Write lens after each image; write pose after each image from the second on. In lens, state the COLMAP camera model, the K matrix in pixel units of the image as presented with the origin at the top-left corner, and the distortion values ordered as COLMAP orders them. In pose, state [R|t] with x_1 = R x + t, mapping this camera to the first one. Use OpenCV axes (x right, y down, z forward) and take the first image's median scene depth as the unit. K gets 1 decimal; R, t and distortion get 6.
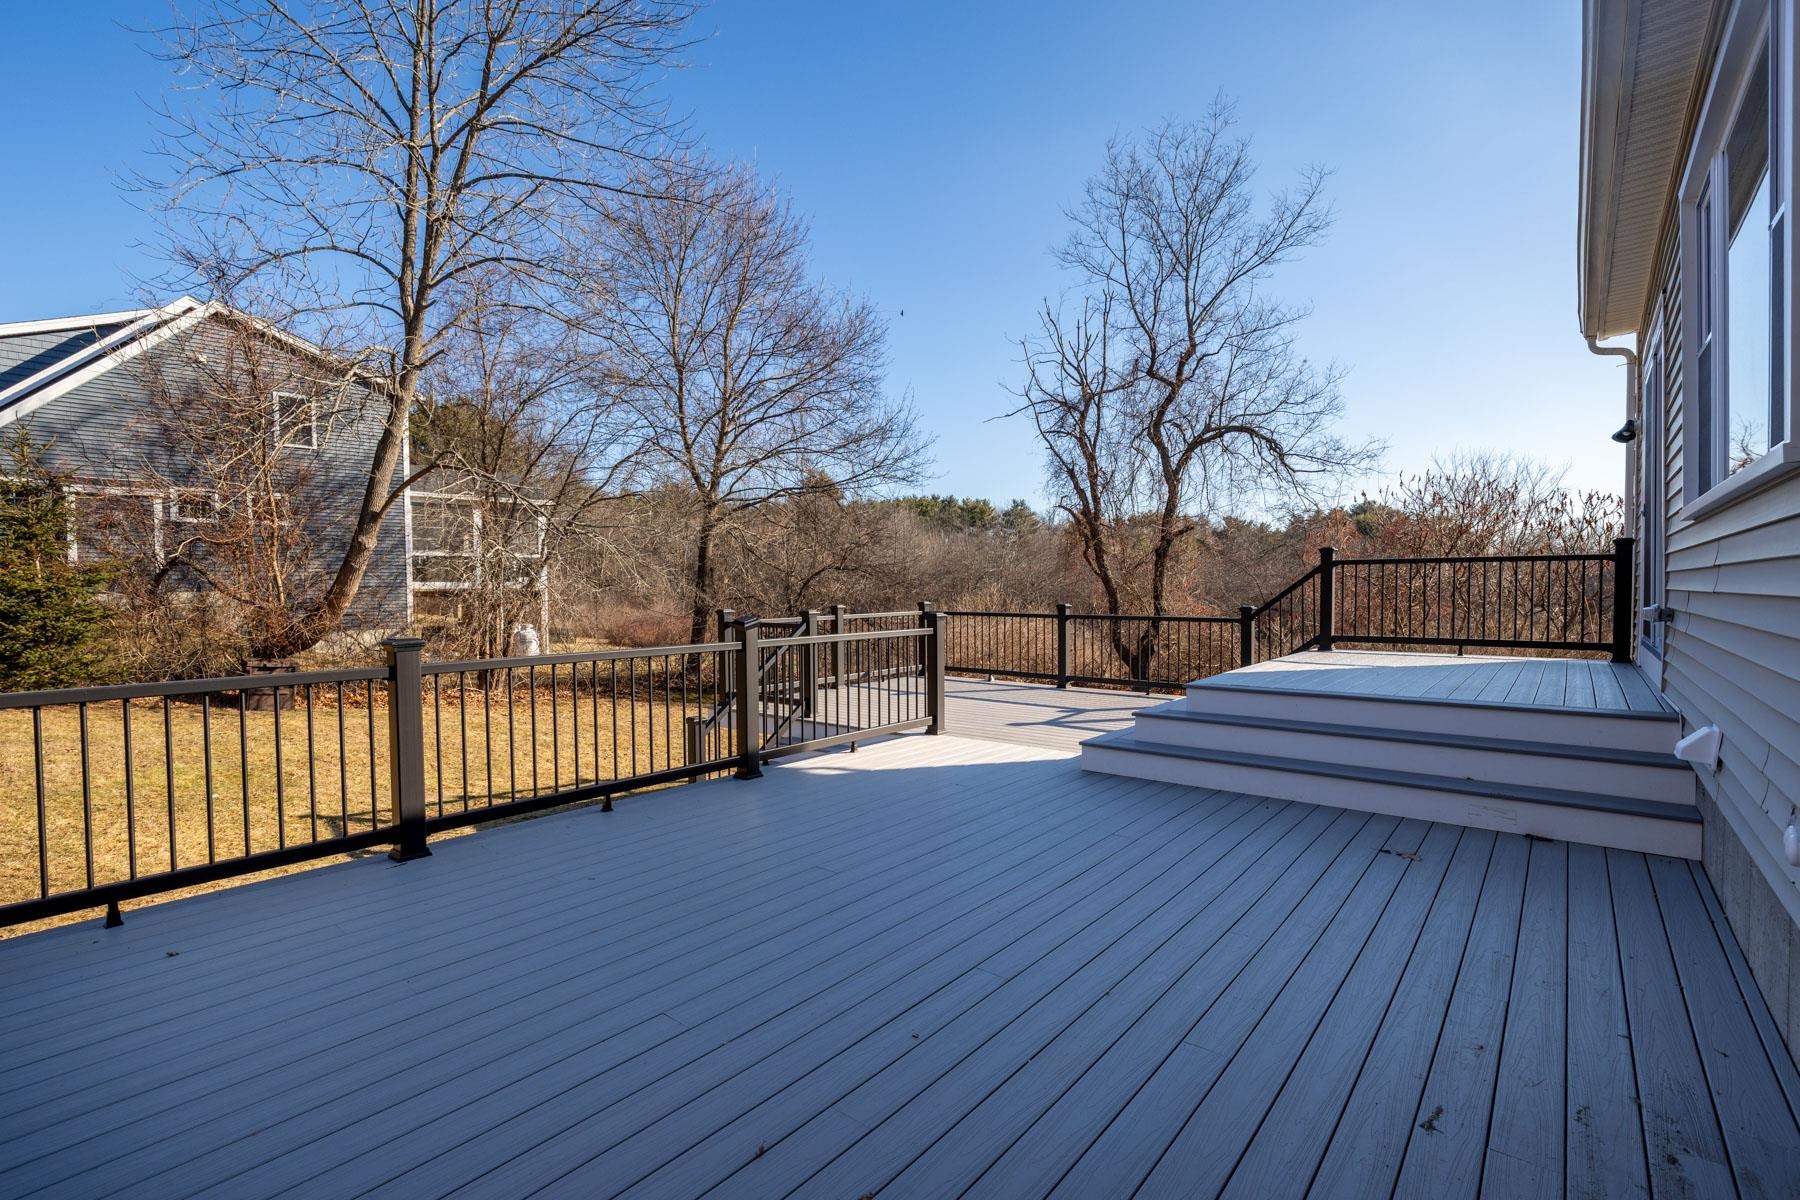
lens RADIAL K [[828.0, 0, 900.0], [0, 828.0, 600.0], [0, 0, 1]] dist [-0.002358, -0.000380]
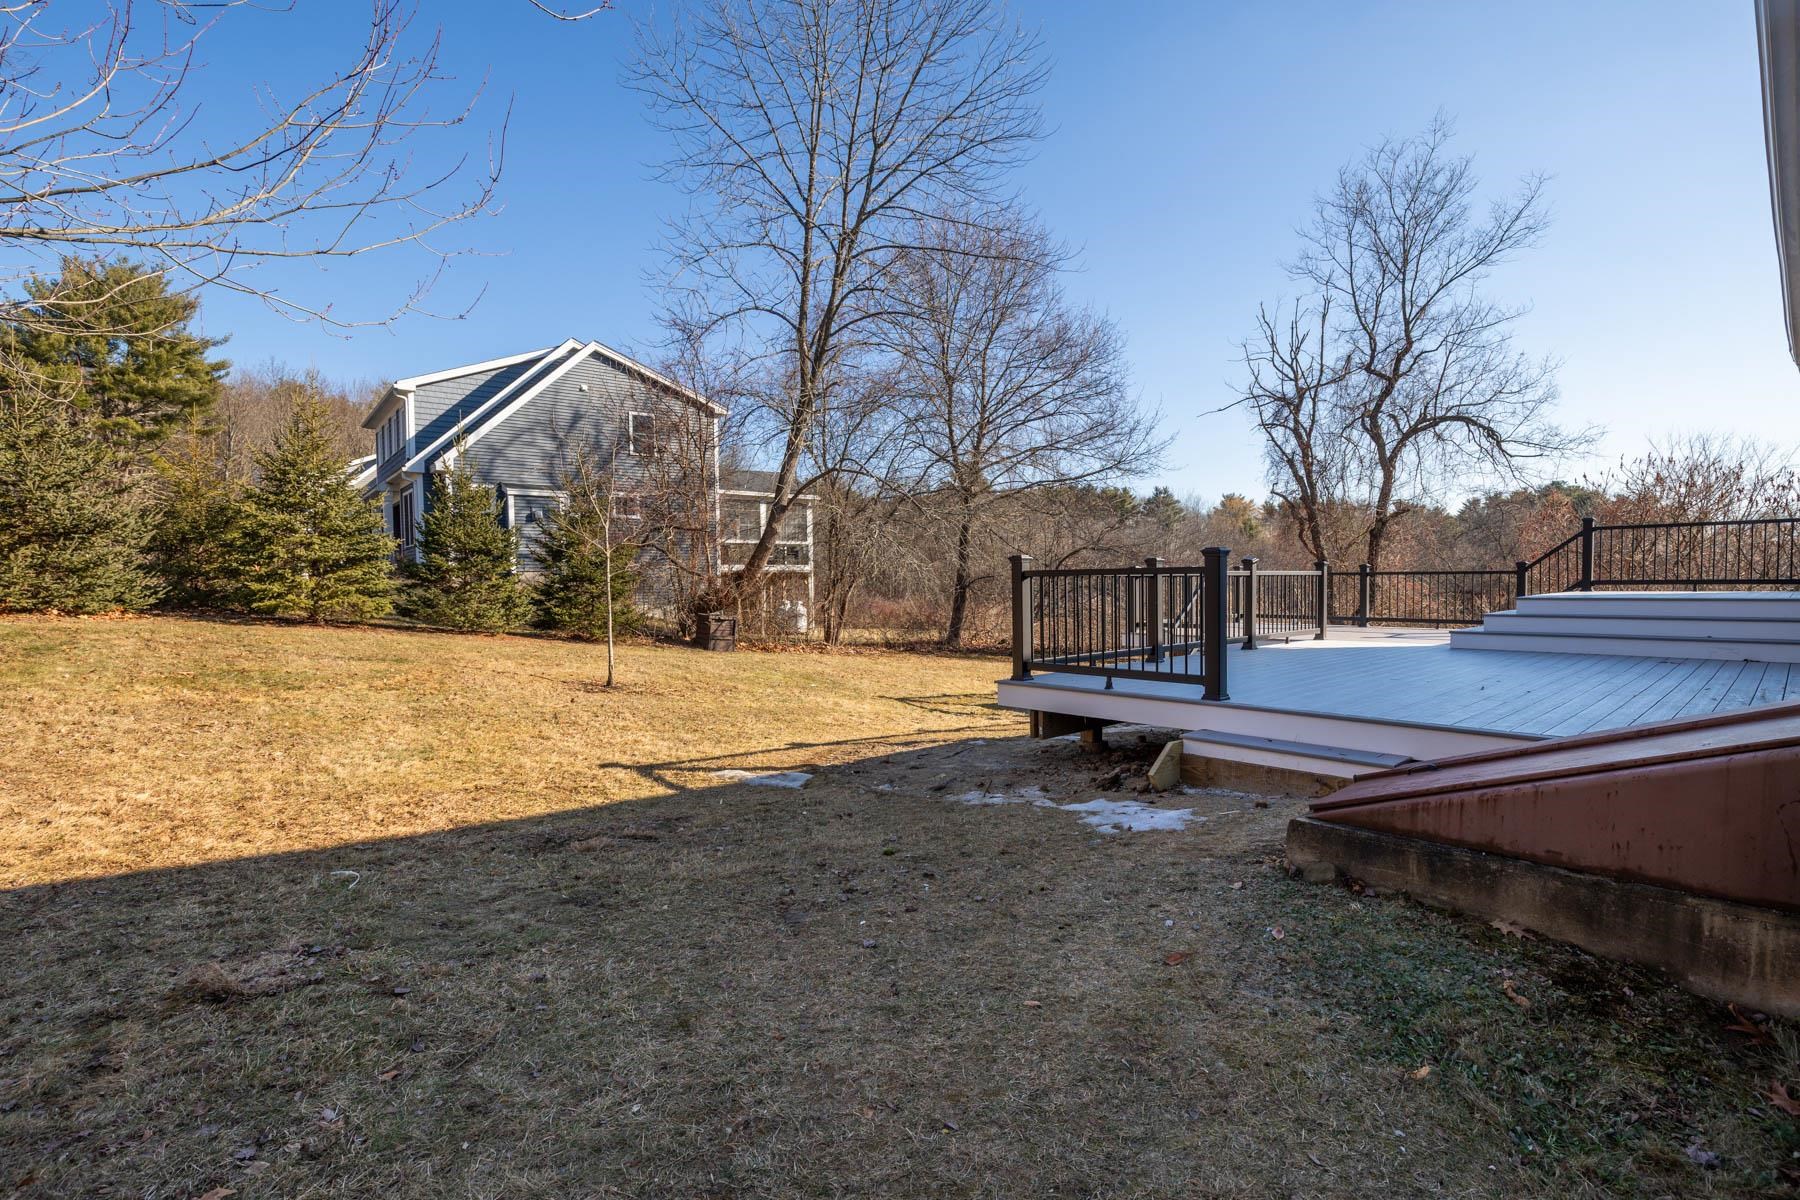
lens RADIAL K [[855.9, 0, 902.7], [0, 855.9, 611.3], [0, 0, 1]] dist [-0.036448, 0.022347]
pose [[0.990356, 0.000086, -0.138549, -0.154676], [0.002690, 0.999799, 0.019845, 0.022690], [0.138523, -0.020027, 0.990157, -0.204648]]
